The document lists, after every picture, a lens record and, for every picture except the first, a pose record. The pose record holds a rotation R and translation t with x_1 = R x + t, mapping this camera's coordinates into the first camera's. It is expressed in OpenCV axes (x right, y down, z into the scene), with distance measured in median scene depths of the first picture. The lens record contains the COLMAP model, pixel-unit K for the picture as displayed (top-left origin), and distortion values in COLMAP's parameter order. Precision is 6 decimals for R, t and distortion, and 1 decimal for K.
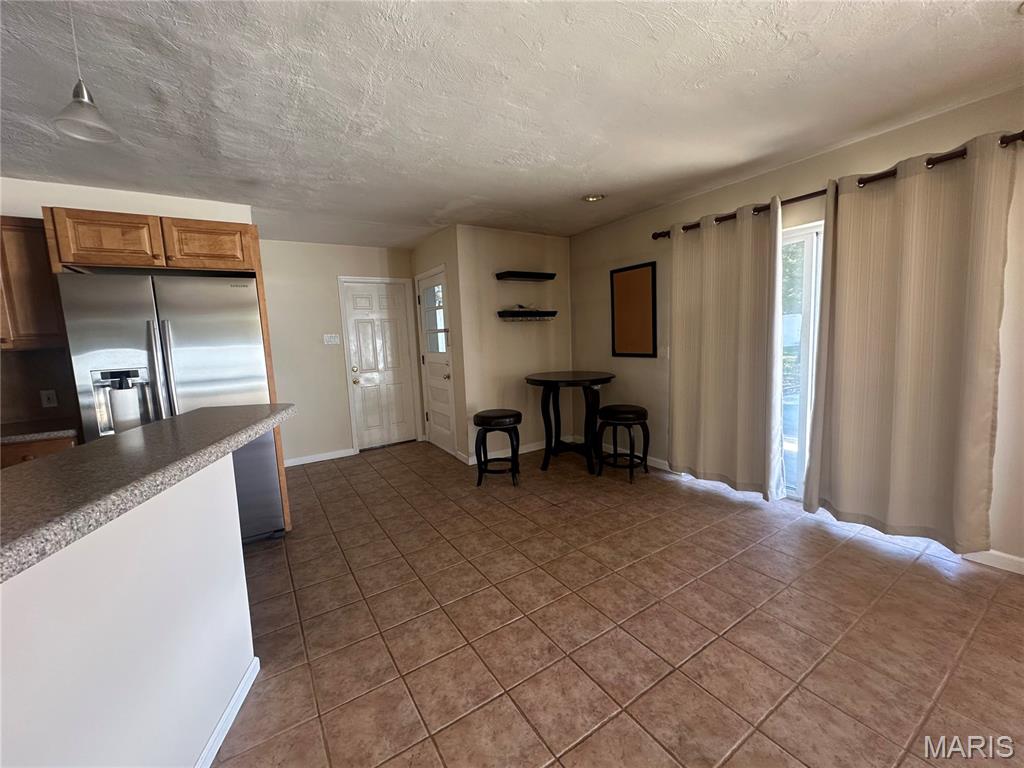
lens RADIAL K [[407.6, 0, 514.7], [0, 407.6, 383.7], [0, 0, 1]] dist [-0.005899, -0.000822]
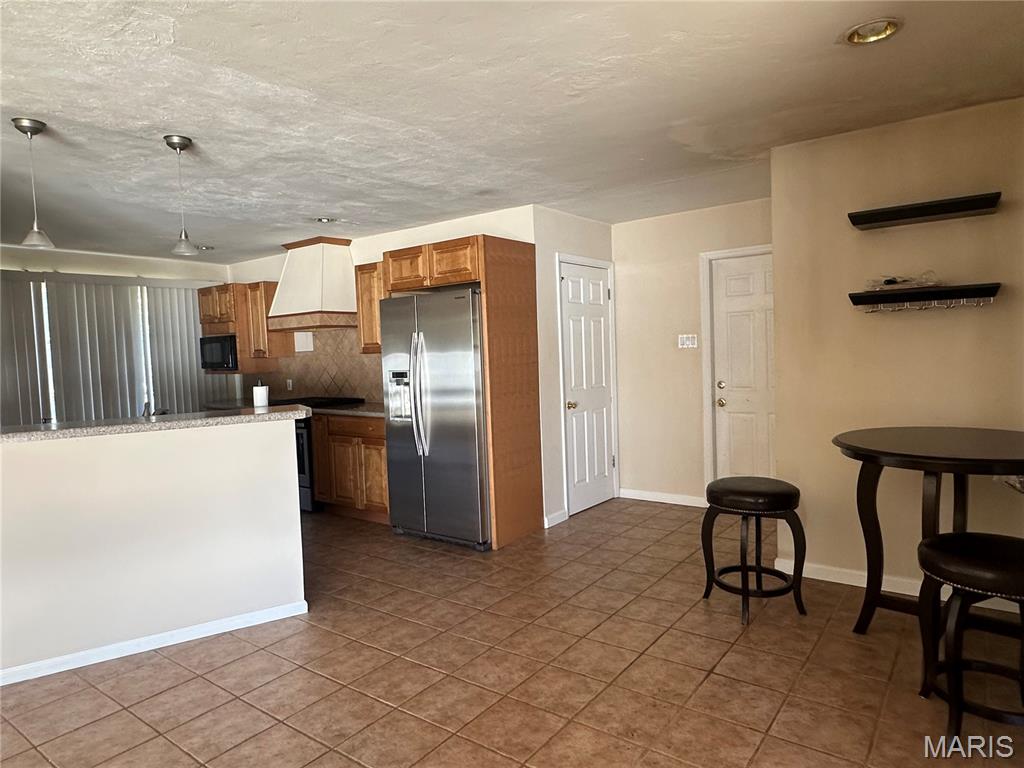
lens RADIAL K [[647.7, 0, 510.3], [0, 647.7, 386.9], [0, 0, 1]] dist [-0.003260, -0.001917]
pose [[0.341925, 0.081912, -0.936151, 0.994875], [-0.087676, 0.994629, 0.055005, -0.119653], [0.935628, 0.063270, 0.347270, 0.580572]]
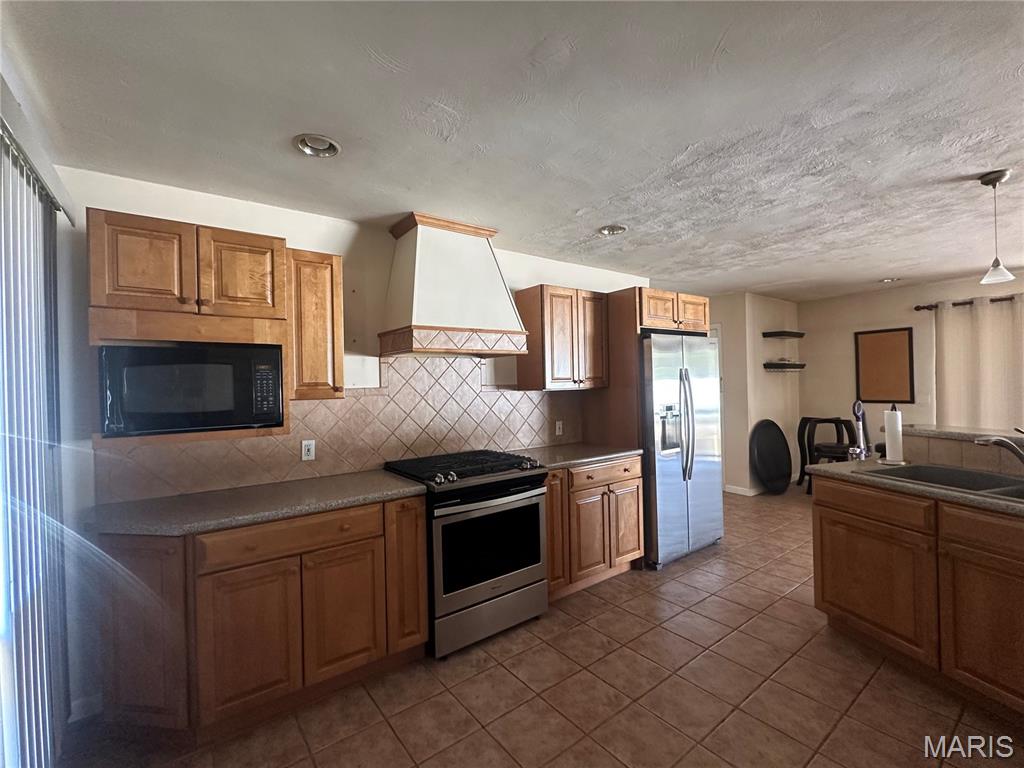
lens RADIAL K [[455.9, 0, 507.5], [0, 455.9, 384.3], [0, 0, 1]] dist [-0.002206, 0.000421]
pose [[0.997417, 0.014602, 0.070328, -1.508226], [-0.006120, 0.992834, -0.119341, 0.076701], [-0.071567, 0.118602, 0.990359, -0.428958]]
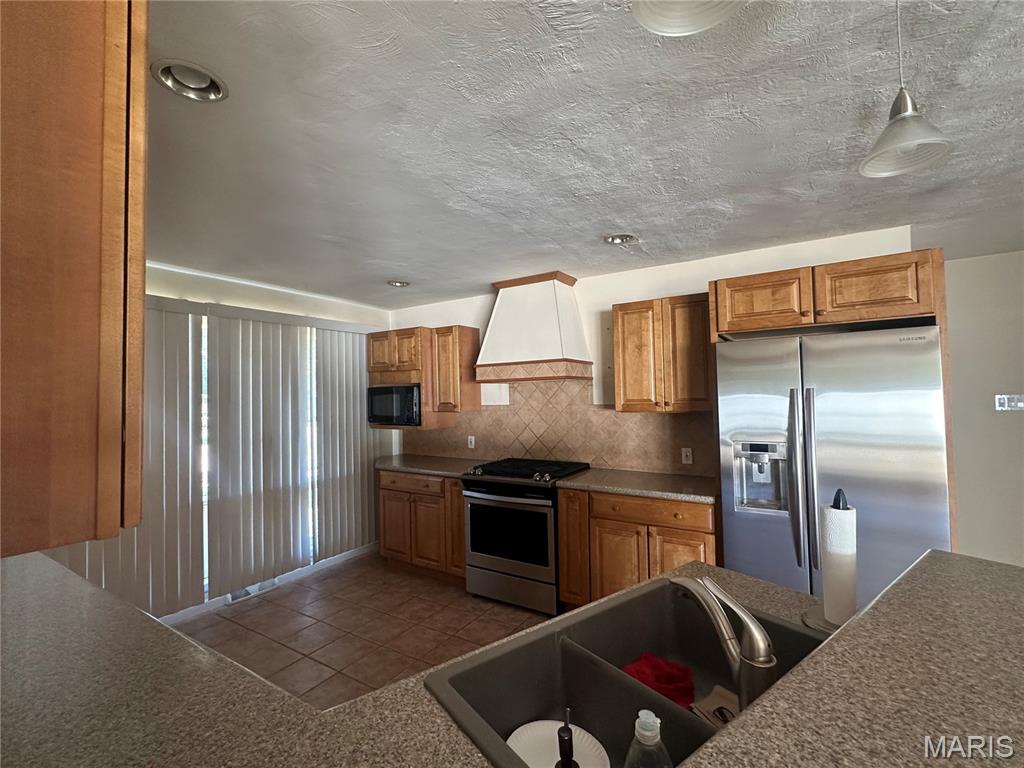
lens RADIAL K [[455.9, 0, 512.2], [0, 455.9, 384.6], [0, 0, 1]] dist [-0.002206, 0.000421]
pose [[0.417374, 0.010220, -0.908677, -0.261404], [-0.102259, 0.994114, -0.035789, -0.065604], [0.902963, 0.107857, 0.415962, 0.057736]]
